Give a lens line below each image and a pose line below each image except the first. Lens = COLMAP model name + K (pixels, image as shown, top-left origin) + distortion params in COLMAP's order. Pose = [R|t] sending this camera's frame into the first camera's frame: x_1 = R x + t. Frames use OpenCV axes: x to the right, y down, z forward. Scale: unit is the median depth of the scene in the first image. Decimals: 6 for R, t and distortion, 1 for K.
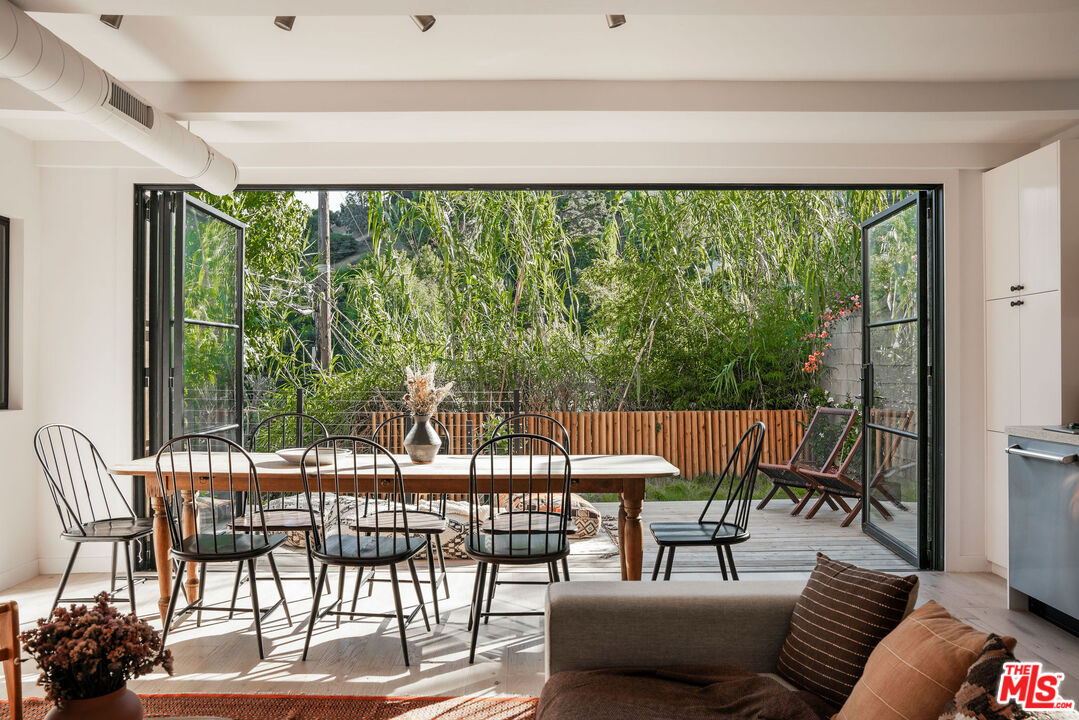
lens RADIAL K [[839.1, 0, 539.5], [0, 839.1, 360.0], [0, 0, 1]] dist [0.001856, 0.002004]
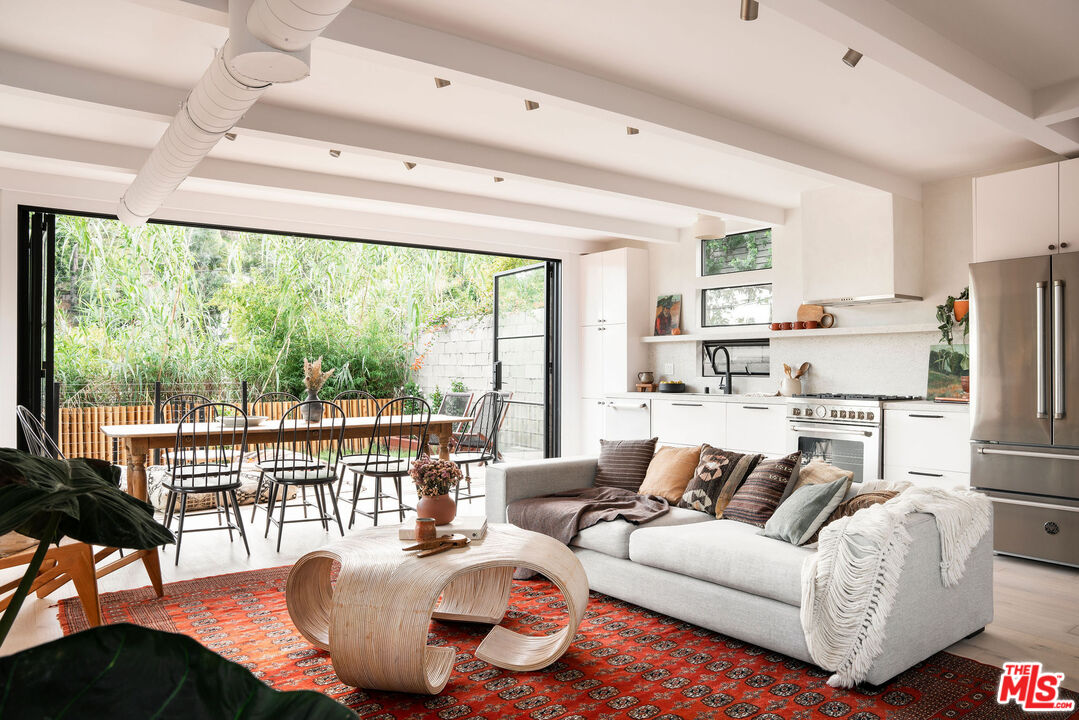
lens RADIAL K [[839.1, 0, 539.5], [0, 839.1, 360.0], [0, 0, 1]] dist [0.001856, 0.002004]
pose [[0.799207, 0.006032, 0.601026, -0.615862], [-0.003108, 0.999978, -0.005904, 0.012404], [-0.601048, 0.002851, 0.799208, -0.384225]]
